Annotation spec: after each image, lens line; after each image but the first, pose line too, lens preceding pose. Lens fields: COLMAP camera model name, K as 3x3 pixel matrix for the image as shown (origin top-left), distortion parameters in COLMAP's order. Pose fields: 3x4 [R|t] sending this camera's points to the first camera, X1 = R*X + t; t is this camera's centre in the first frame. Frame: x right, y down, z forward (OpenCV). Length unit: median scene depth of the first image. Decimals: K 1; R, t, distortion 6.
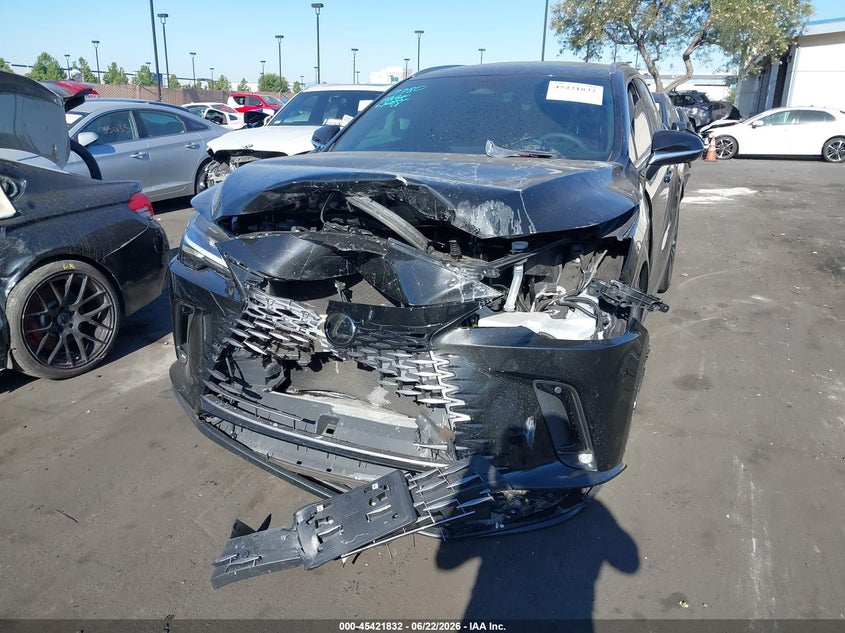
lens RADIAL K [[658.6, 0, 421.6], [0, 658.6, 316.0], [0, 0, 1]] dist [0.001652, -0.005561]
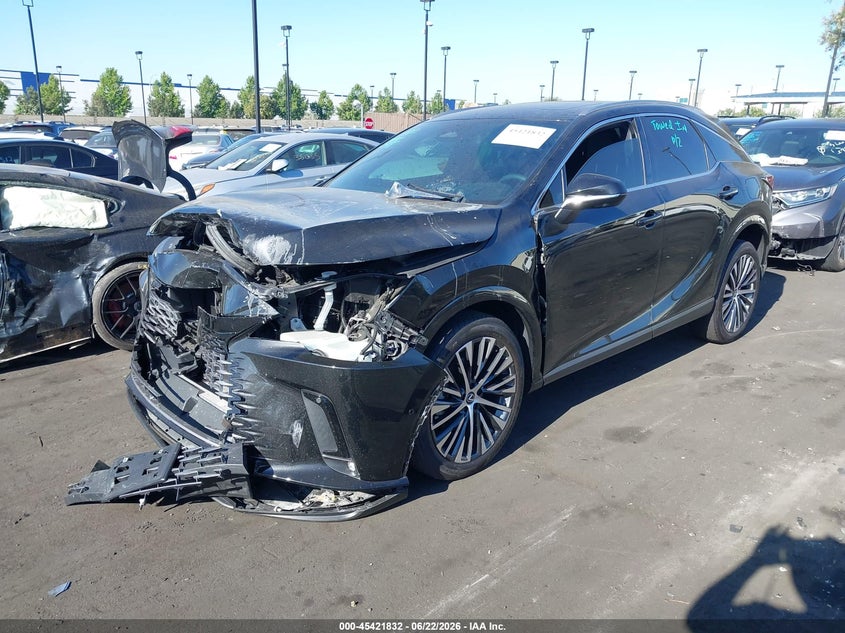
lens RADIAL K [[658.6, 0, 417.9], [0, 658.6, 315.2], [0, 0, 1]] dist [0.001652, -0.005561]
pose [[0.920204, 0.099927, -0.378469, 0.508391], [-0.112437, 0.993597, -0.011040, -0.028082], [0.374943, 0.052713, 0.925548, -0.008624]]
